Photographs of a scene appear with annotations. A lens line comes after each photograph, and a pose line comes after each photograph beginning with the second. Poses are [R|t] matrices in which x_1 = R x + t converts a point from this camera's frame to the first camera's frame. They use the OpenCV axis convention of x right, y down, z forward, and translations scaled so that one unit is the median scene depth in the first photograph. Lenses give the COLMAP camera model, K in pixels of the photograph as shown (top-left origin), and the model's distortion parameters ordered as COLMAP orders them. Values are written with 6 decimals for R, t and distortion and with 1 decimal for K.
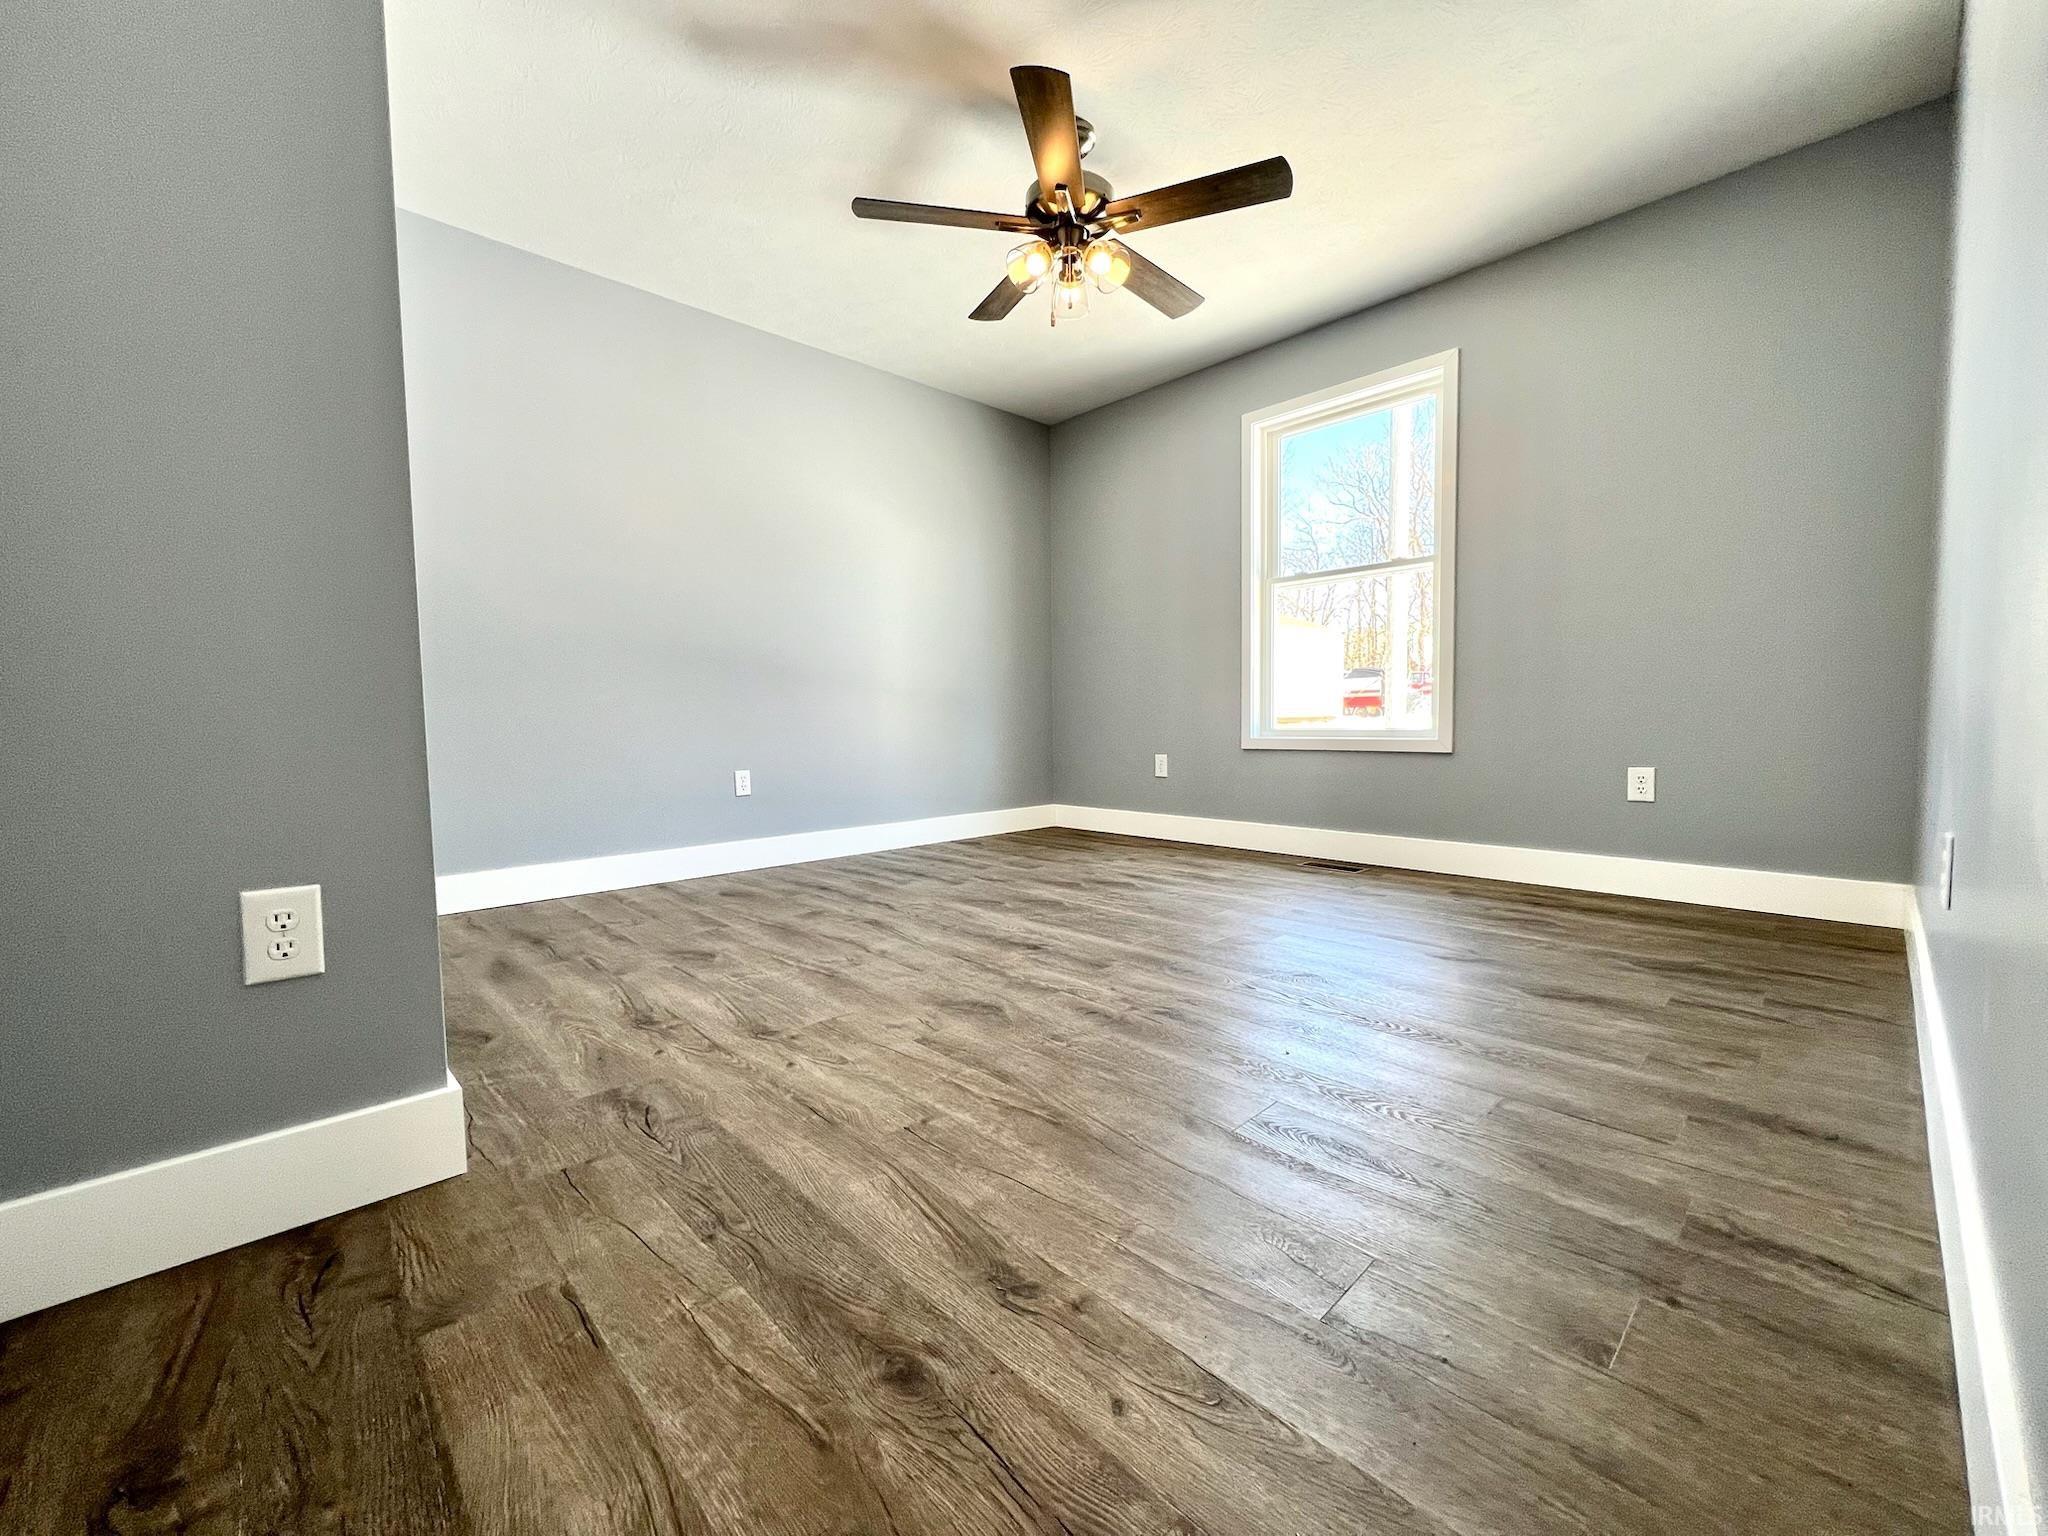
lens RADIAL K [[815.6, 0, 1022.1], [0, 815.6, 767.4], [0, 0, 1]] dist [-0.003346, 0.000403]
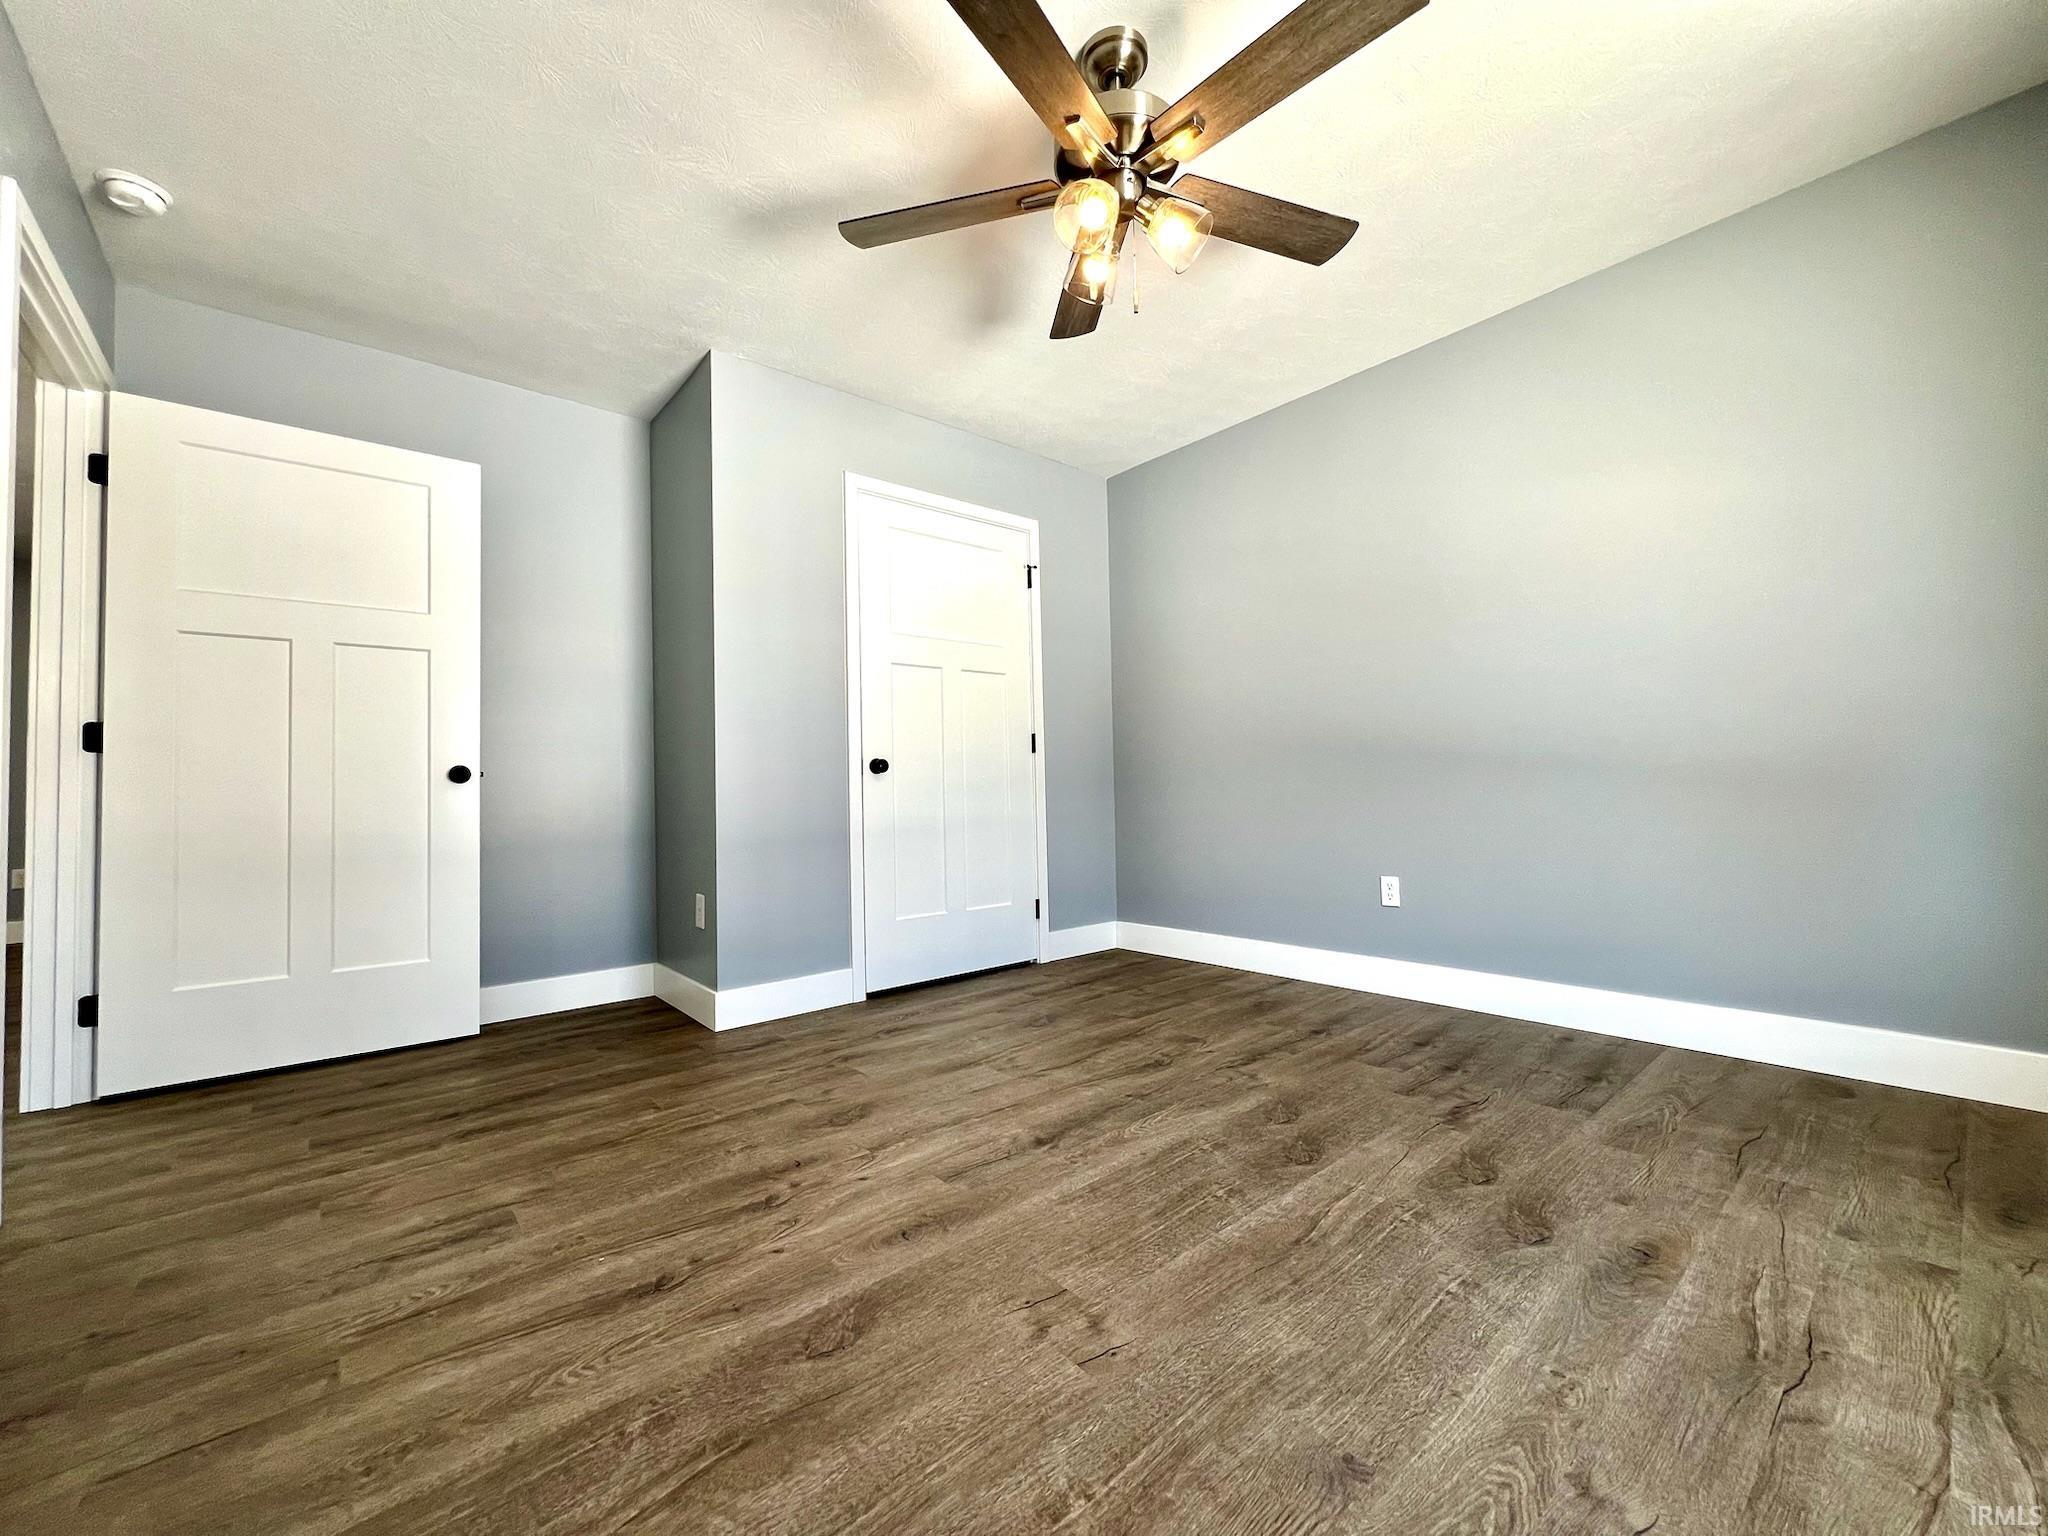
lens RADIAL K [[815.6, 0, 1022.1], [0, 815.6, 767.4], [0, 0, 1]] dist [-0.003346, 0.000403]
pose [[-0.061144, -0.013237, -0.998041, 1.111946], [-0.037349, 0.999242, -0.010964, -0.182283], [0.997430, 0.036605, -0.061592, 1.393385]]
